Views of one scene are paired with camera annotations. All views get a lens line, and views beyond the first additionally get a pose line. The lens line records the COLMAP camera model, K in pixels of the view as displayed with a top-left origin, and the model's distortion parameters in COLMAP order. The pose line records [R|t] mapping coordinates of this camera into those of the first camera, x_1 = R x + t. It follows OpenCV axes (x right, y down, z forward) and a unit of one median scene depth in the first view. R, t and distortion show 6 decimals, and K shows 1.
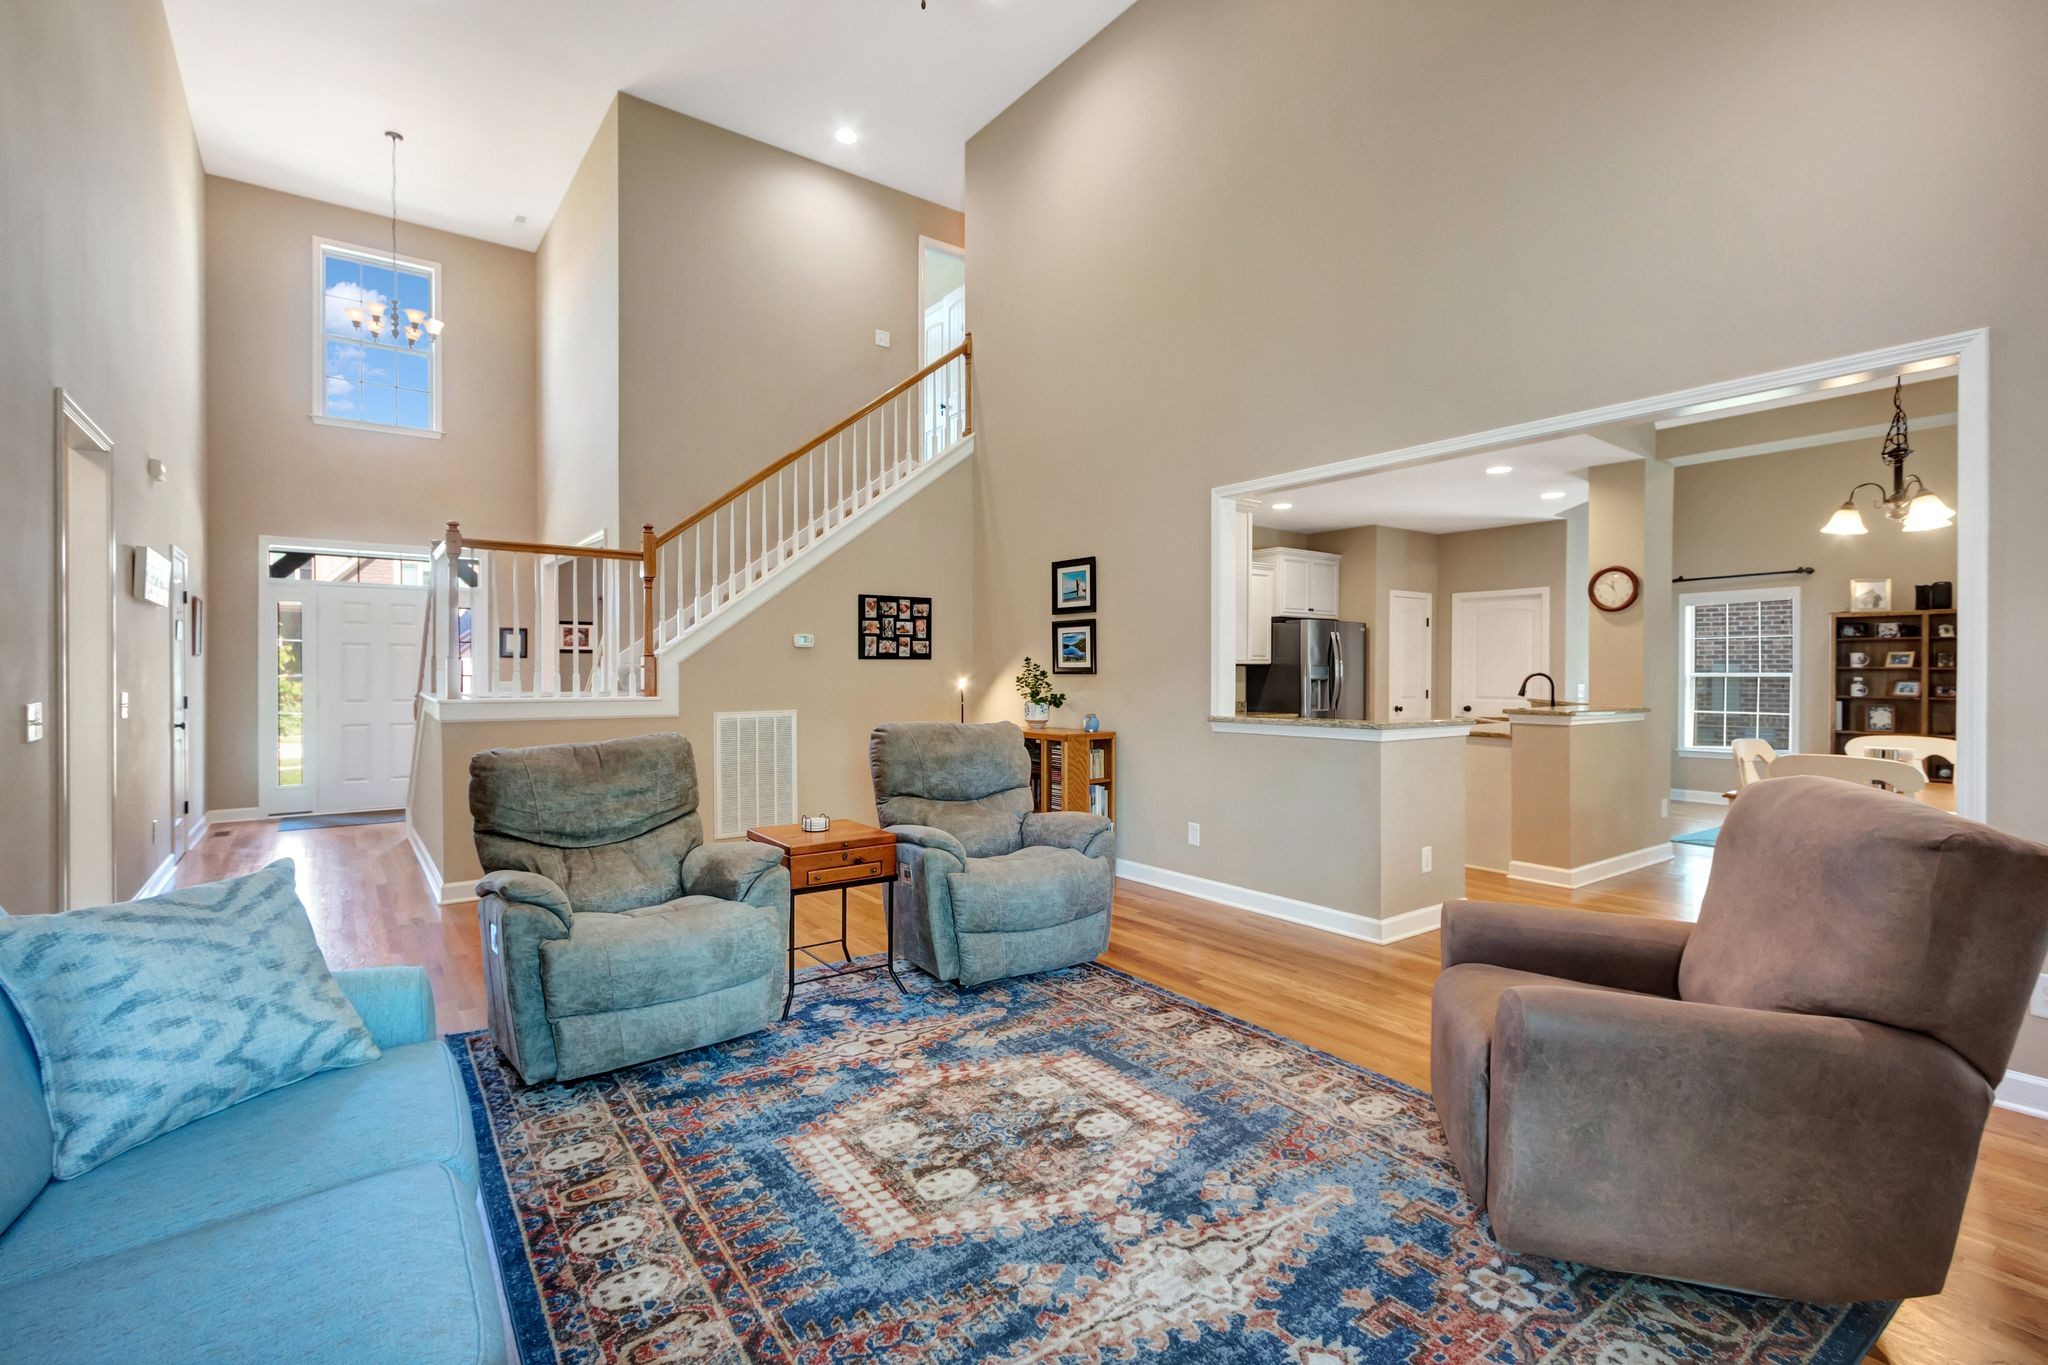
lens RADIAL K [[930.5, 0, 1024.0], [0, 930.5, 682.5], [0, 0, 1]] dist [0.003736, -0.000697]
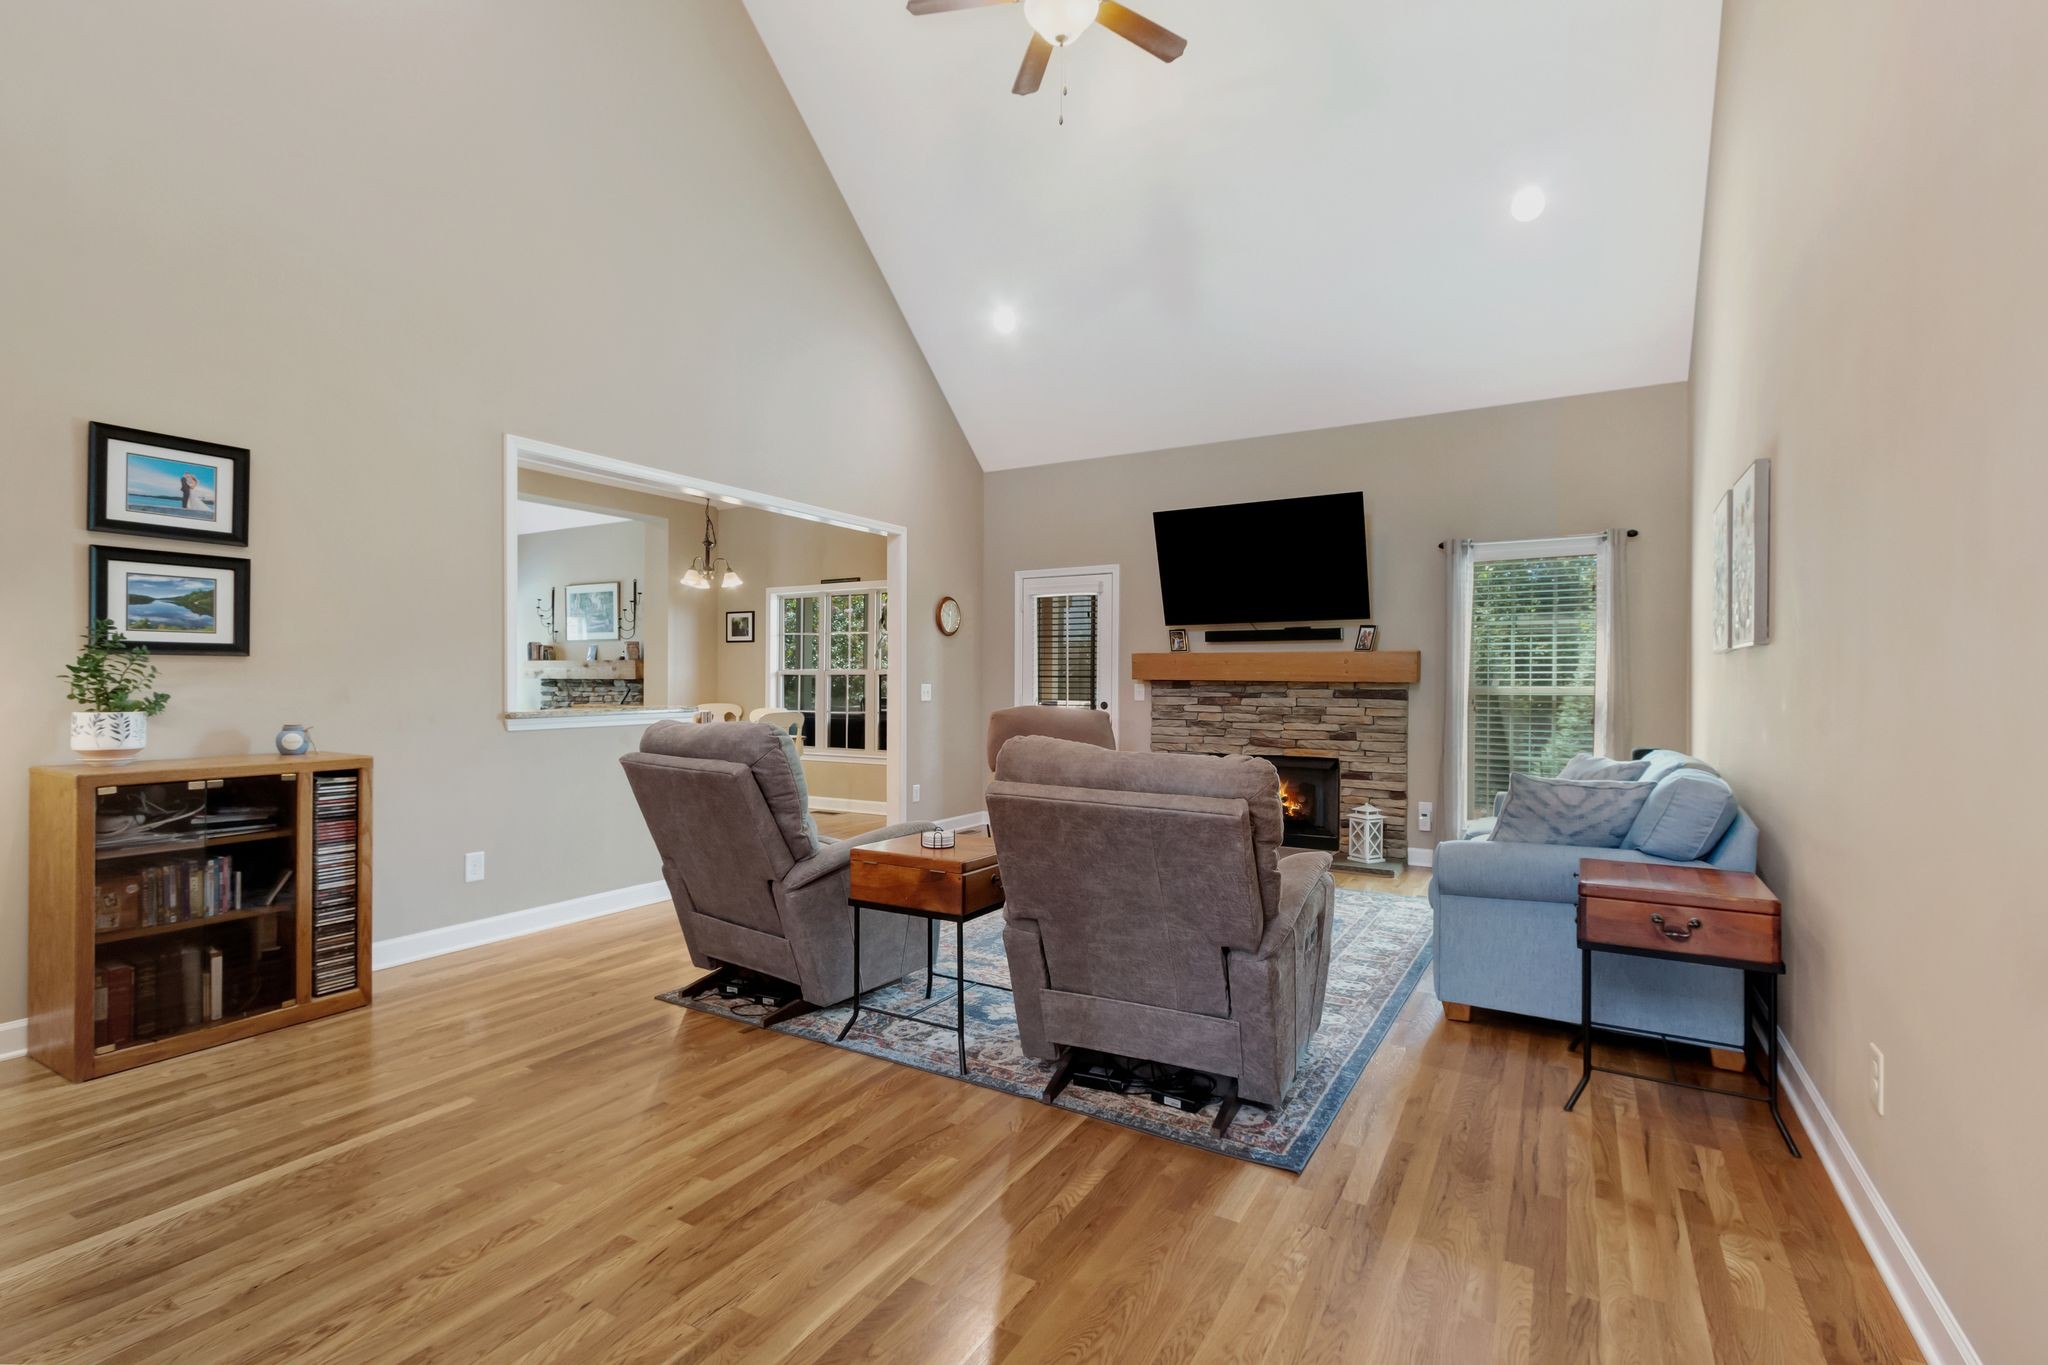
lens RADIAL K [[945.9, 0, 1018.9], [0, 945.9, 681.4], [0, 0, 1]] dist [0.002834, 0.000092]
pose [[-0.391510, -0.002905, 0.920169, -0.487212], [0.004838, 0.999975, 0.005215, 0.004223], [-0.920161, 0.006494, -0.391486, 0.602070]]
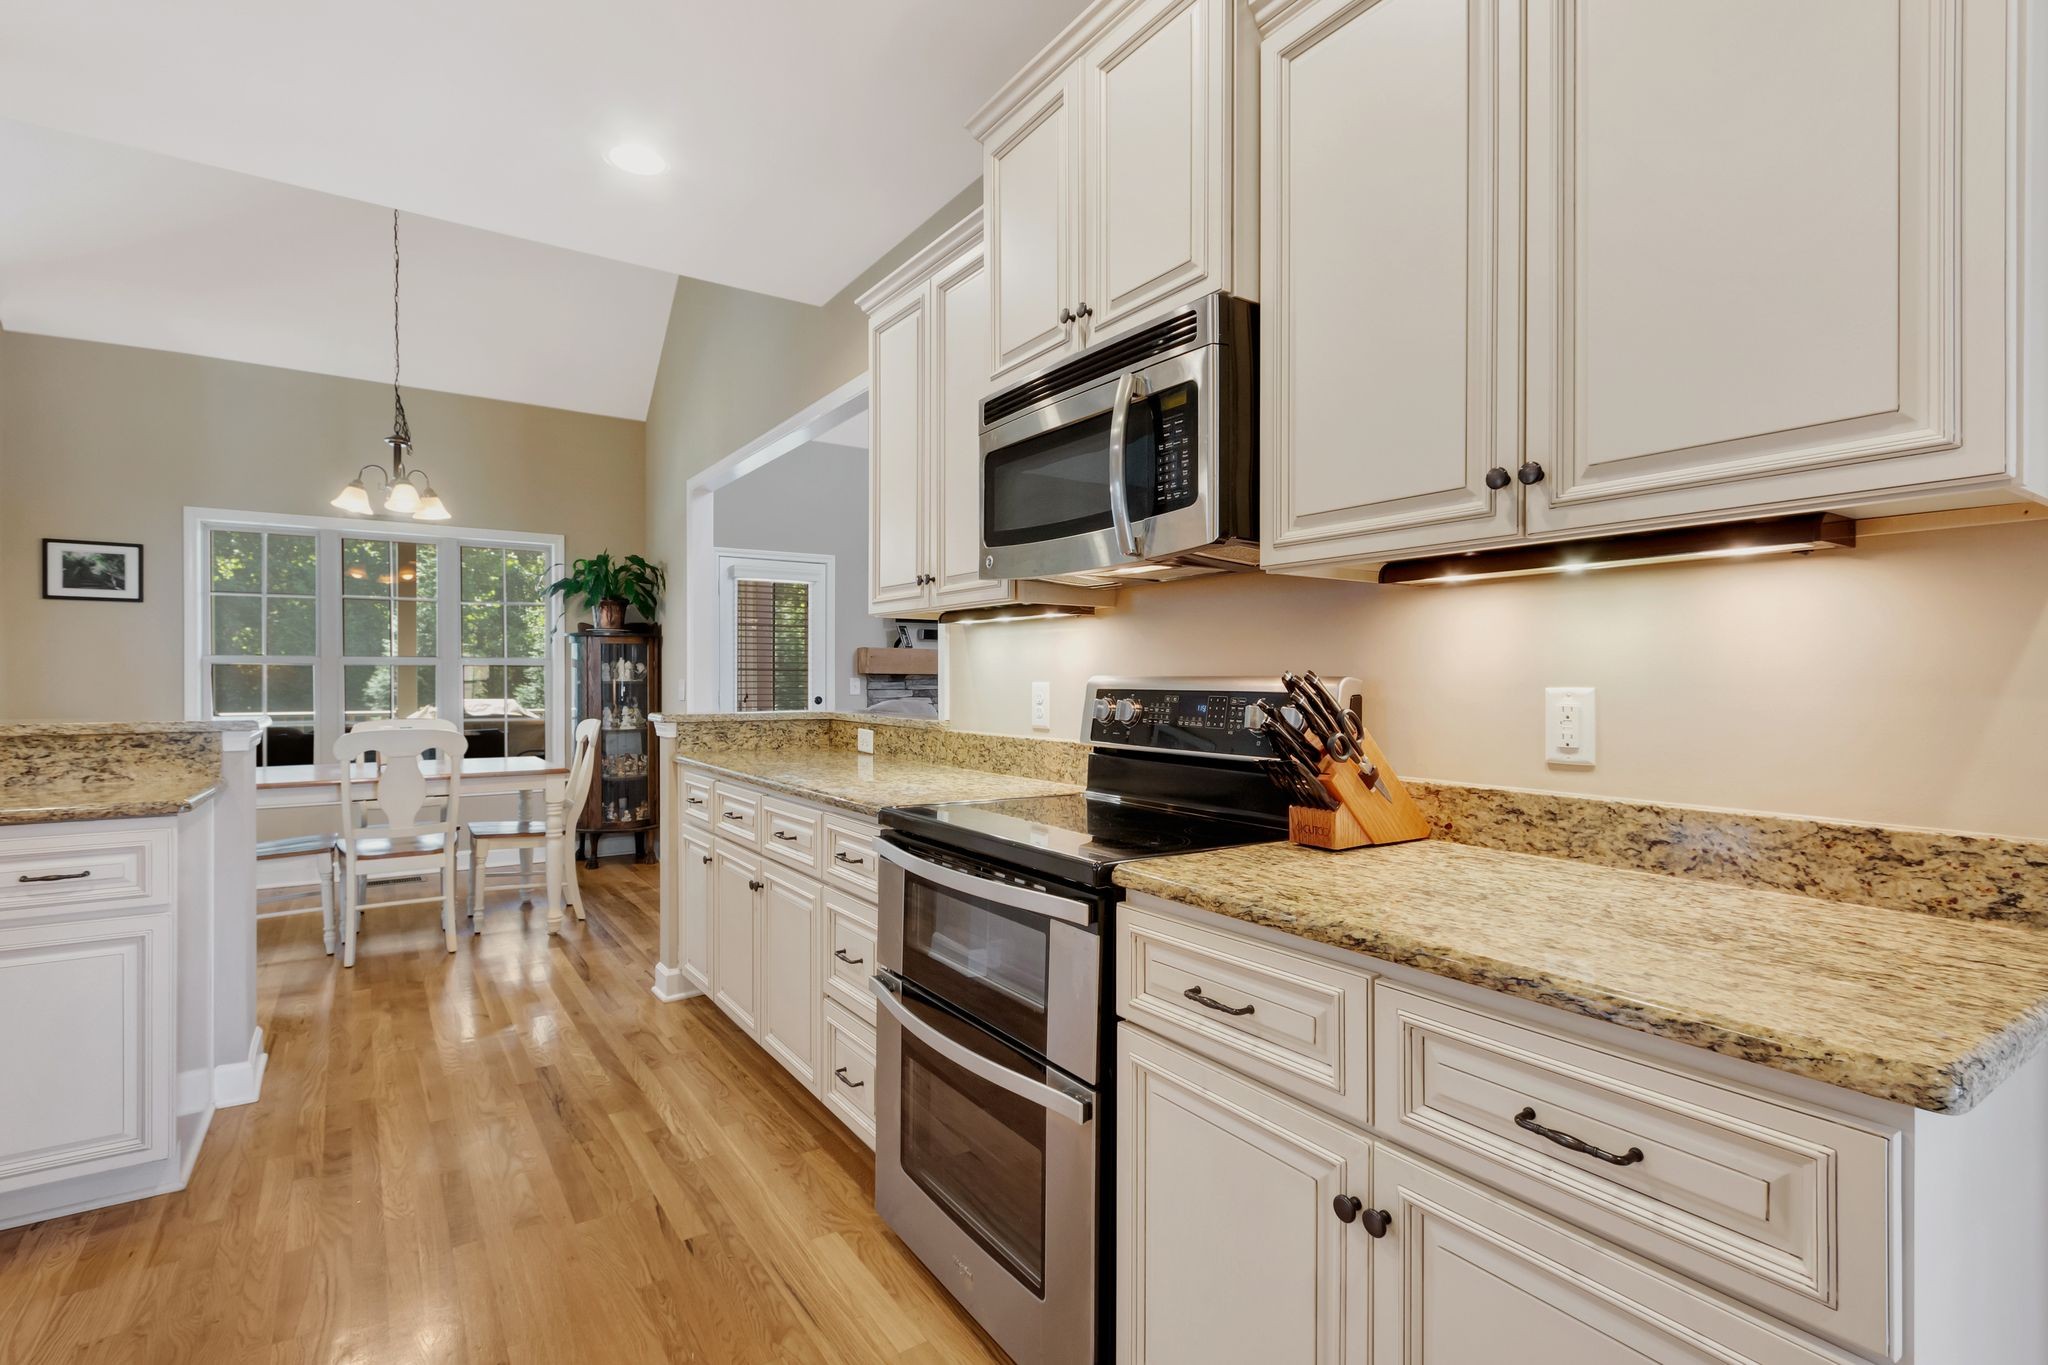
lens RADIAL K [[967.0, 0, 1018.6], [0, 967.0, 681.5], [0, 0, 1]] dist [-0.002321, -0.000764]
pose [[-0.998995, -0.003461, 0.044686, 0.104849], [-0.002860, 0.999905, 0.013497, 0.002526], [-0.044728, 0.013356, -0.998910, 1.063375]]
